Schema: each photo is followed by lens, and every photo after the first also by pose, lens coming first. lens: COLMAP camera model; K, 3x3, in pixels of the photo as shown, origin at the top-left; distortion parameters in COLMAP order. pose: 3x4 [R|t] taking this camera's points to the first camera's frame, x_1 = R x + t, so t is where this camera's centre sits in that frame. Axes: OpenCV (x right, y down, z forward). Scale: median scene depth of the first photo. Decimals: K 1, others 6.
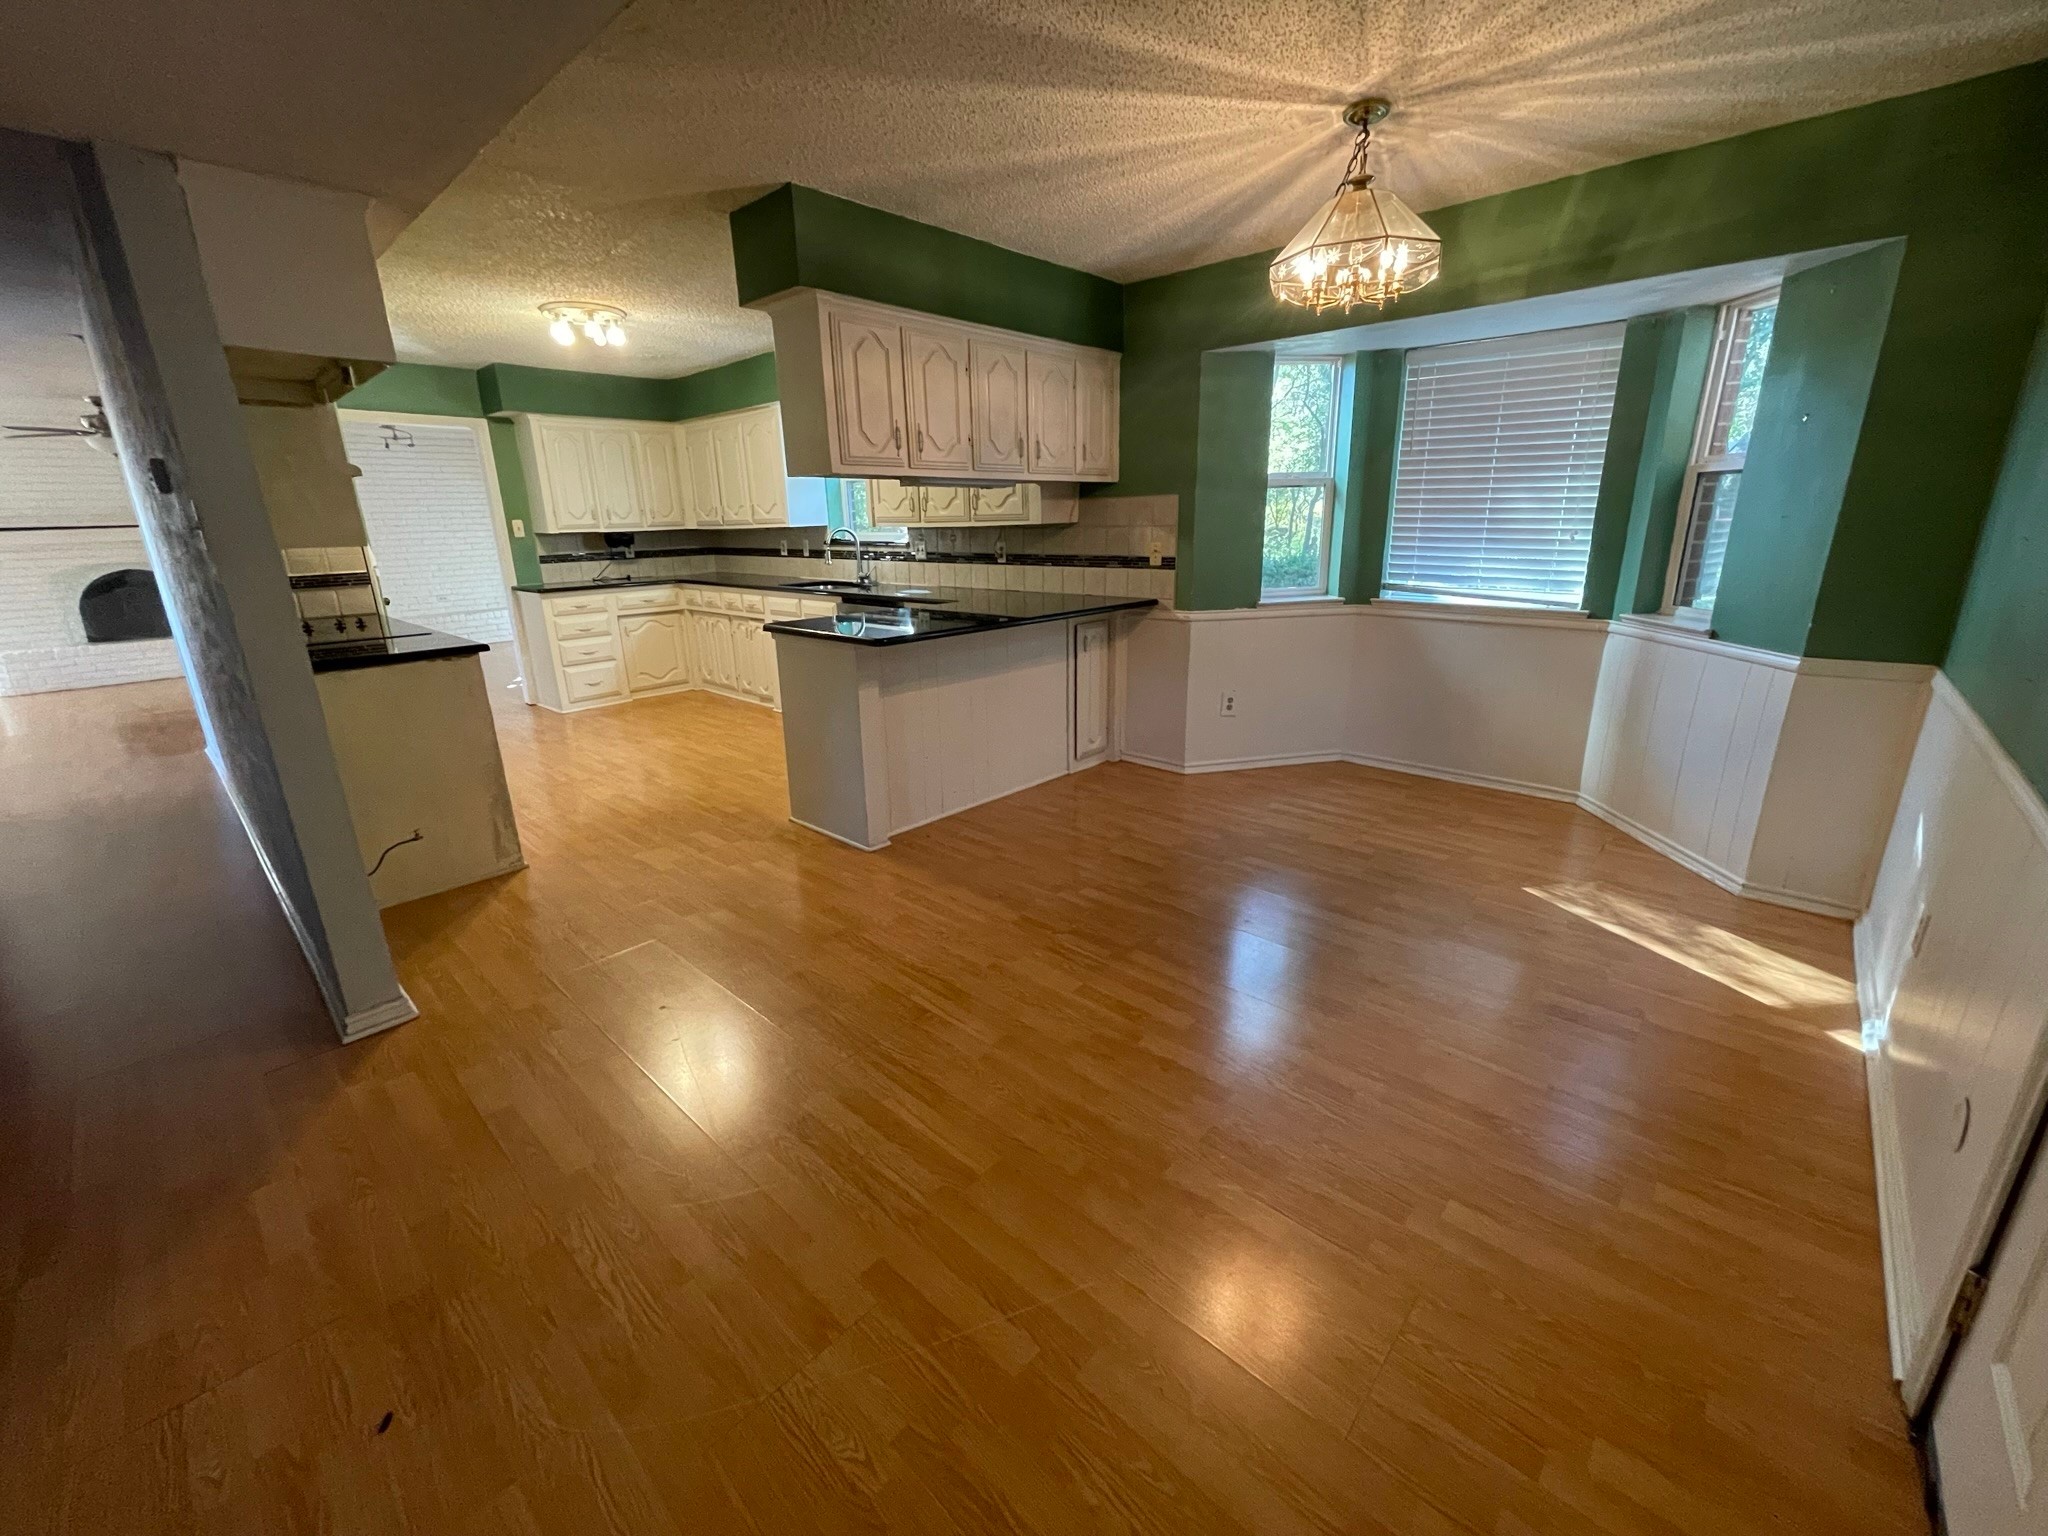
lens RADIAL K [[822.6, 0, 1024.0], [0, 822.6, 768.0], [0, 0, 1]] dist [0.000337, 0.000023]
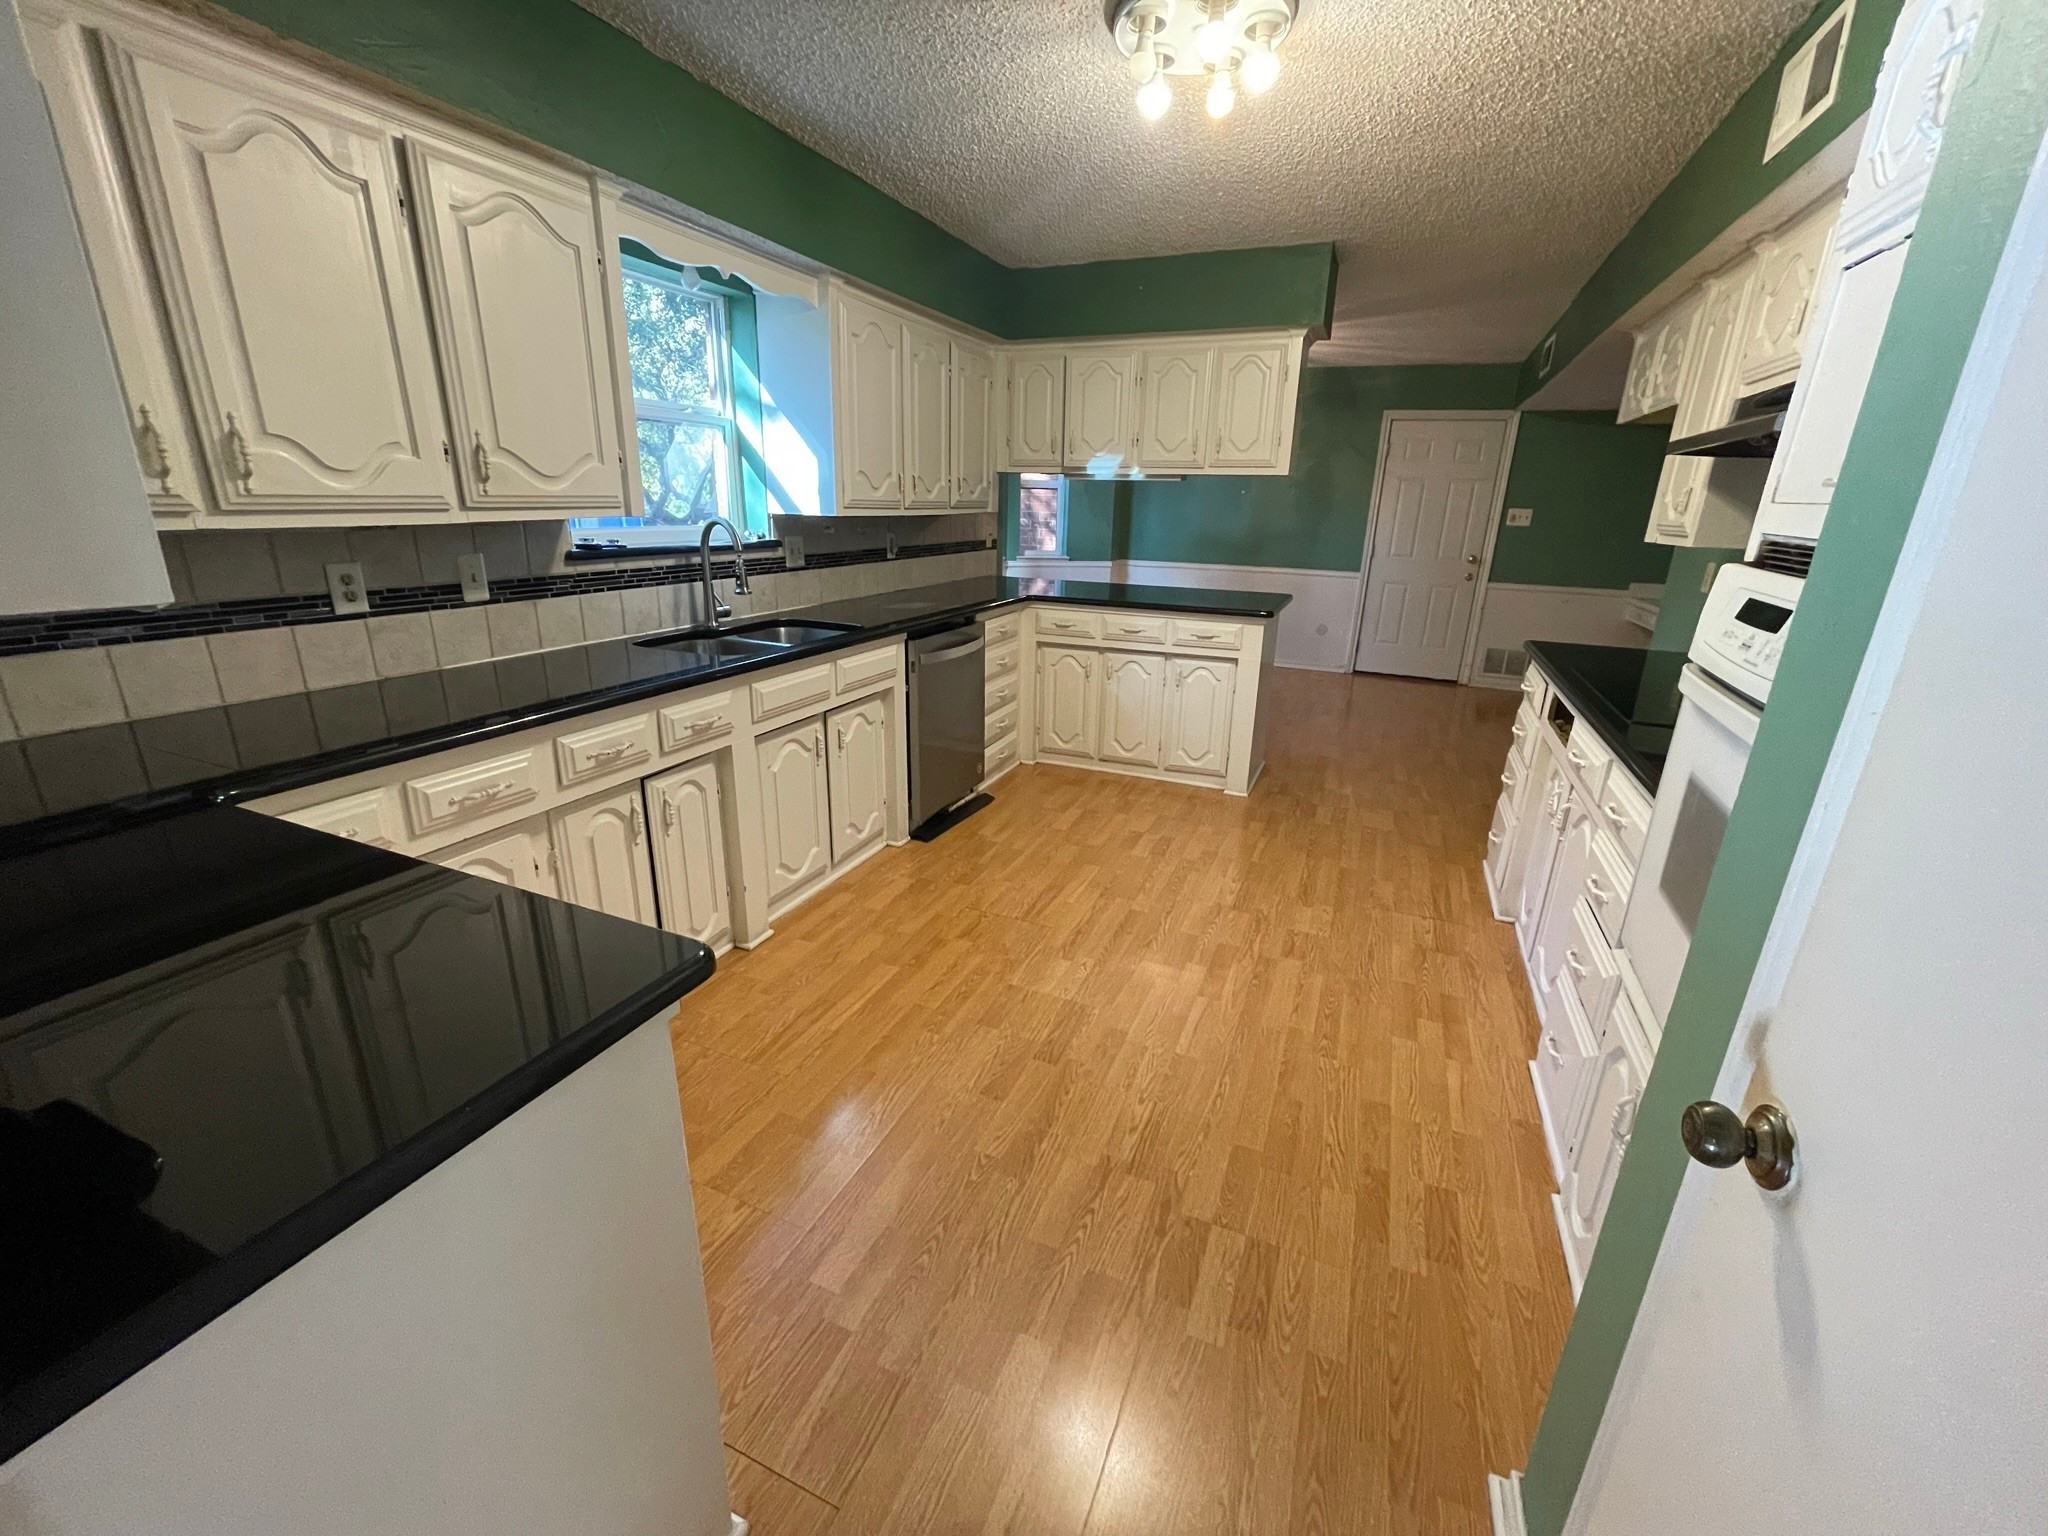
lens RADIAL K [[822.6, 0, 1024.0], [0, 822.6, 768.0], [0, 0, 1]] dist [0.000337, 0.000023]
pose [[-0.338893, -0.268174, 0.901795, -0.654901], [0.278577, 0.886930, 0.368442, -0.250051], [-0.898636, 0.376082, -0.225867, 0.868800]]
